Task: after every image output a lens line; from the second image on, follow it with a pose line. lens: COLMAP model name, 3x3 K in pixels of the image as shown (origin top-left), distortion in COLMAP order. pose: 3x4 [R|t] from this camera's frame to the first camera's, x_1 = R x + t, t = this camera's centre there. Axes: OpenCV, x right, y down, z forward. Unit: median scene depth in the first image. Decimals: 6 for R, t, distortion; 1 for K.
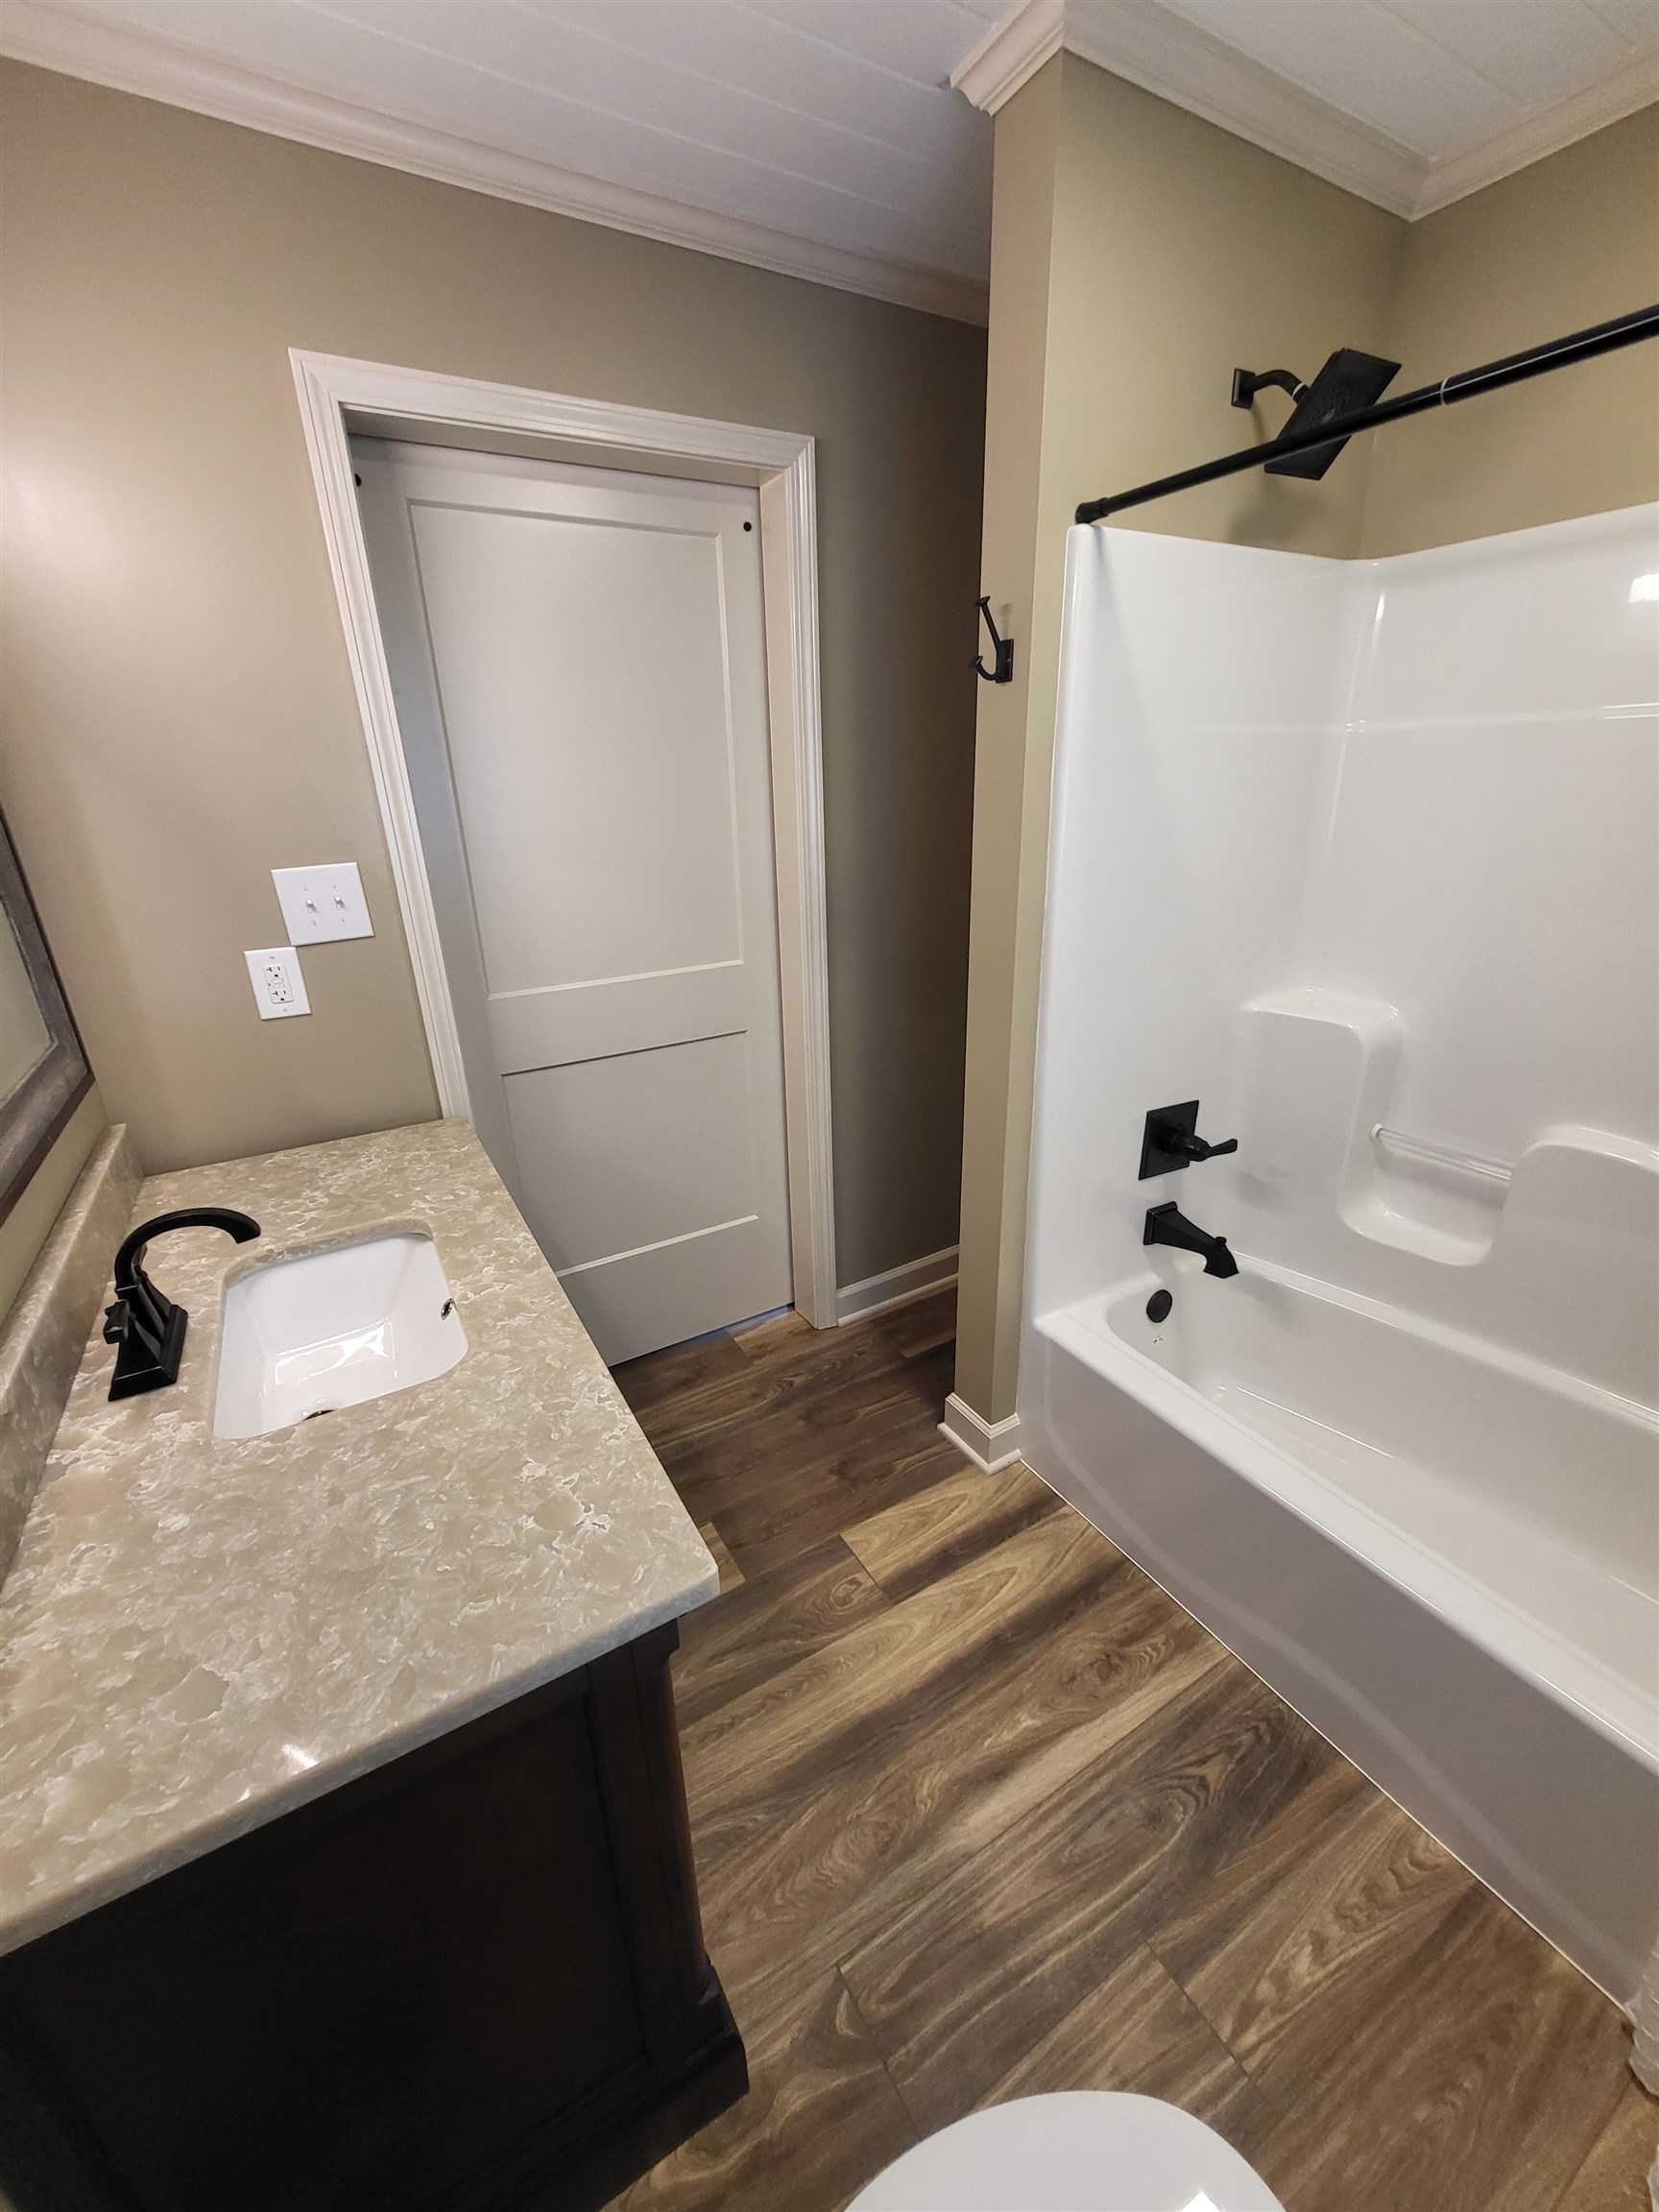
lens RADIAL K [[866.1, 0, 825.6], [0, 866.1, 1102.7], [0, 0, 1]] dist [0.003944, -0.003318]
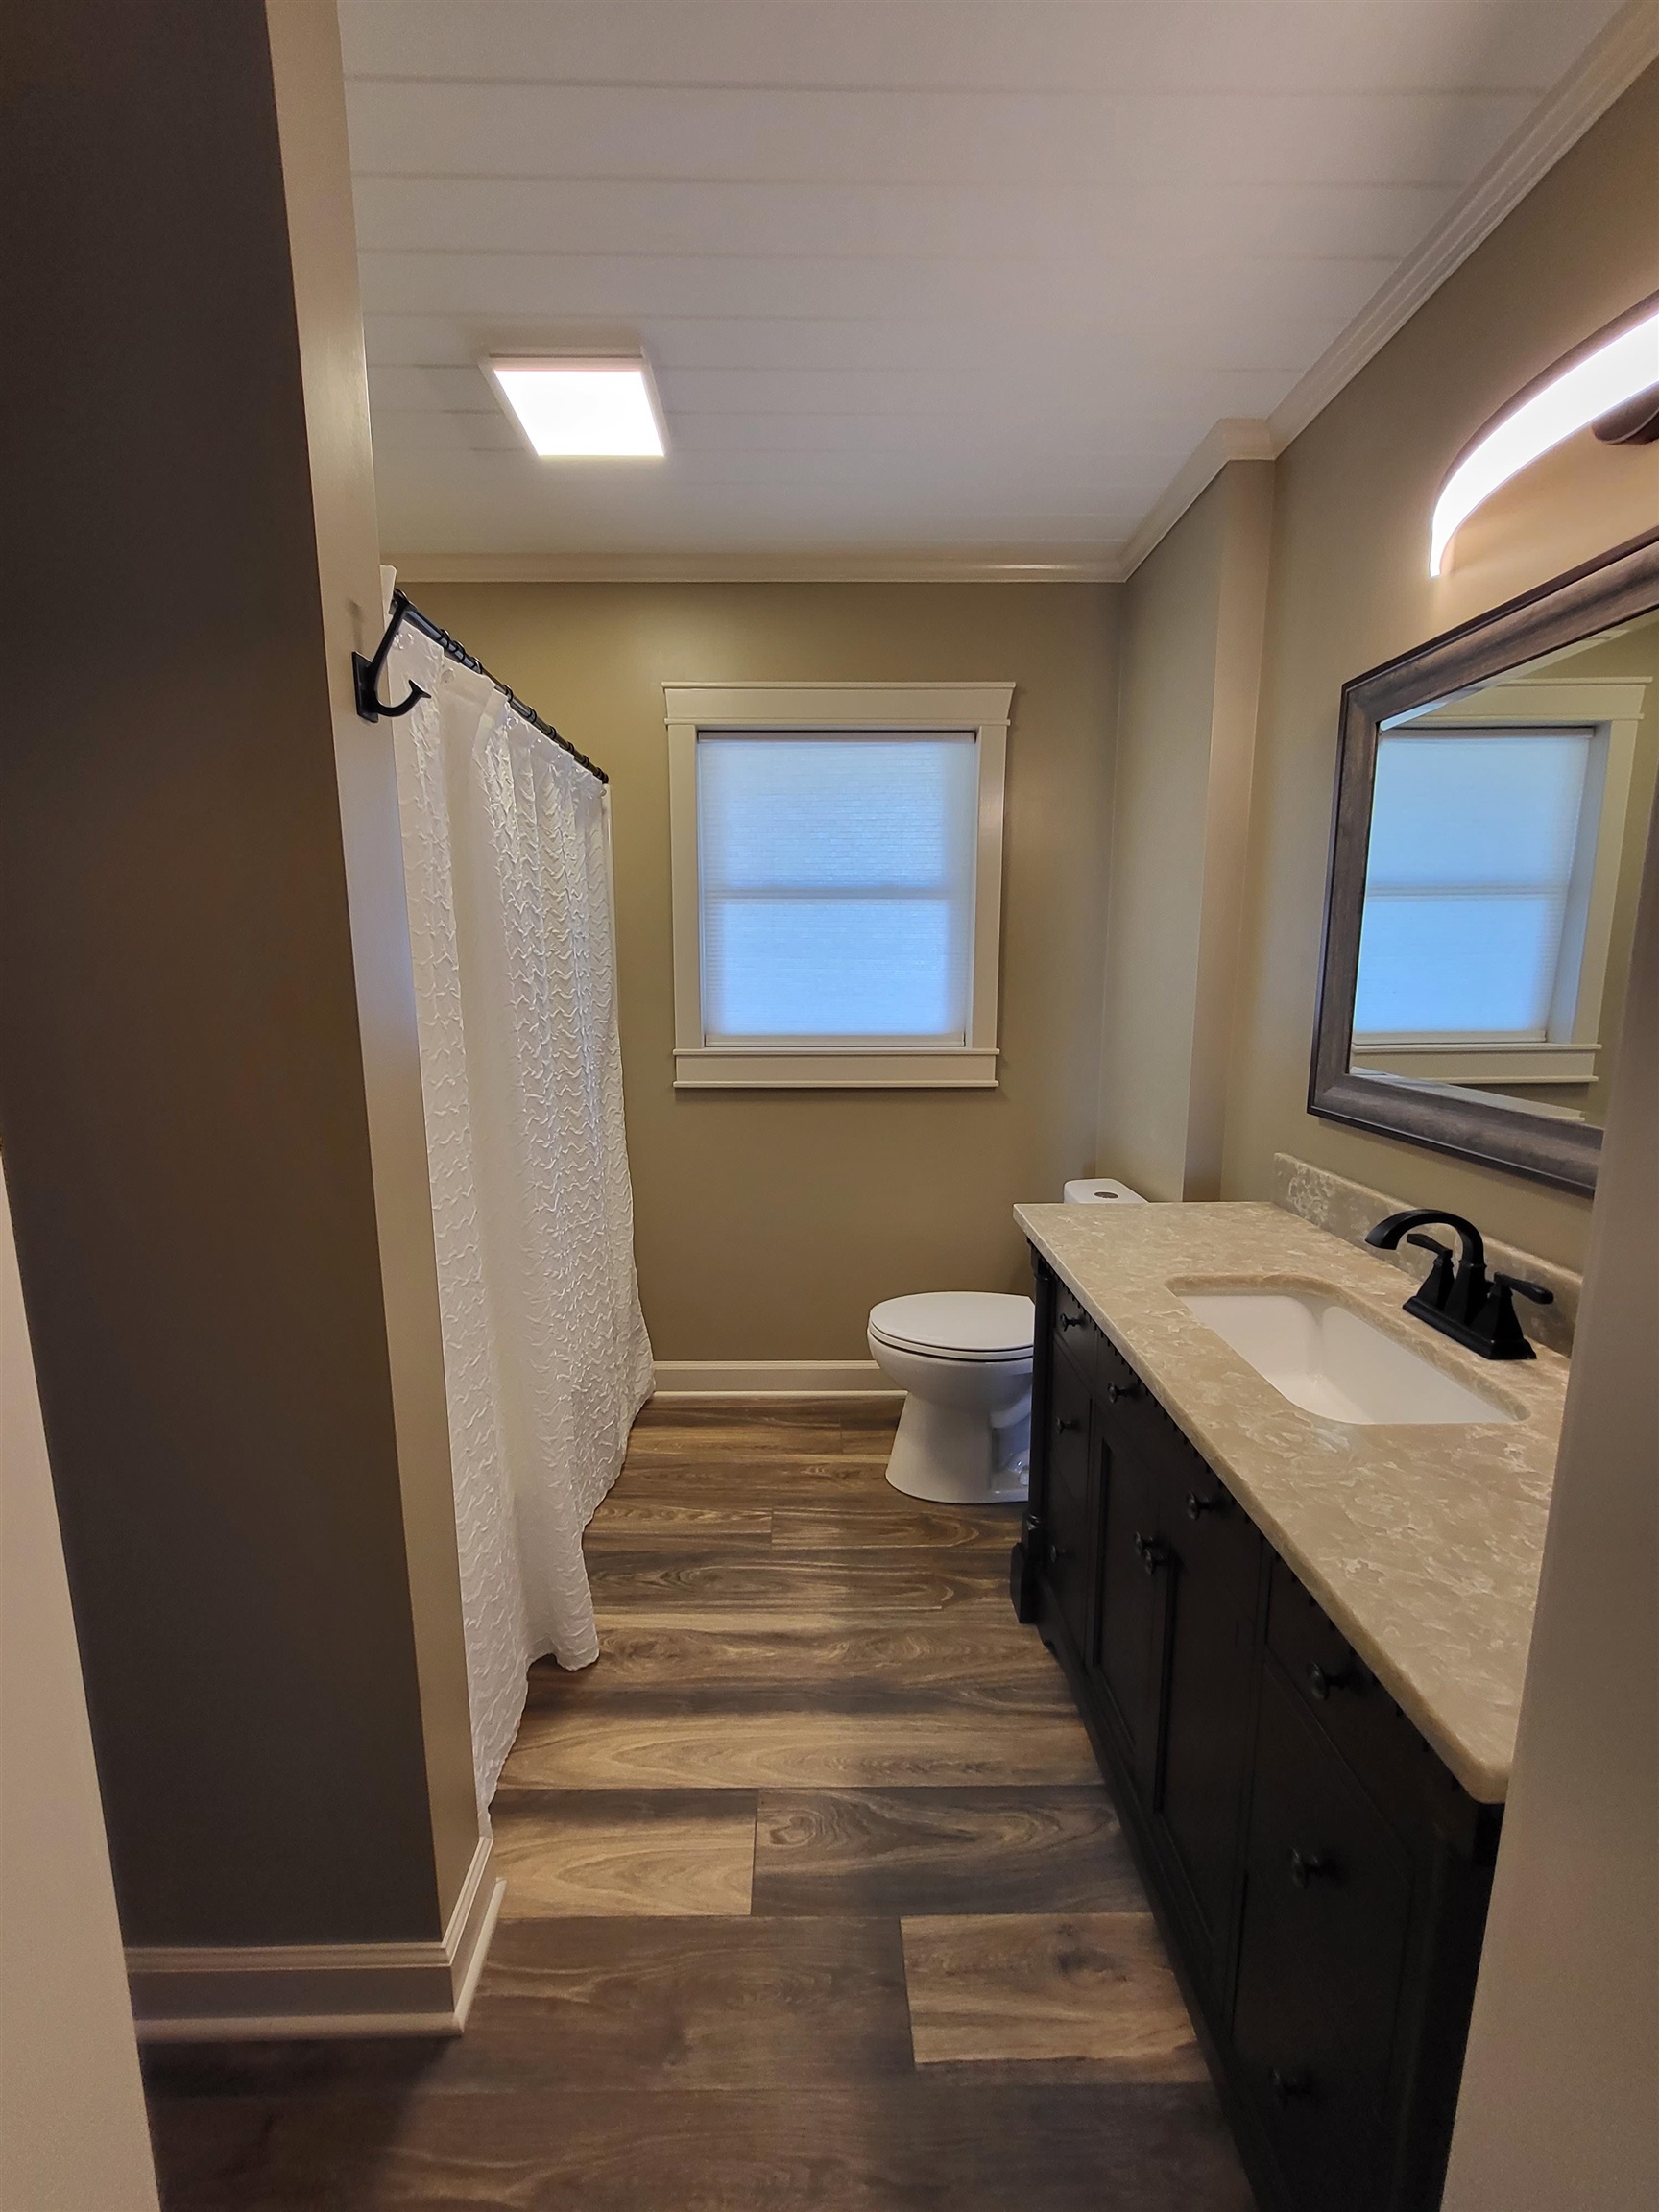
lens RADIAL K [[866.1, 0, 821.8], [0, 866.1, 1104.4], [0, 0, 1]] dist [0.003944, -0.003318]
pose [[-0.867509, -0.053461, 0.494541, -0.419691], [0.202721, 0.869898, 0.449646, -0.445259], [-0.454239, 0.490325, -0.743806, 1.452815]]
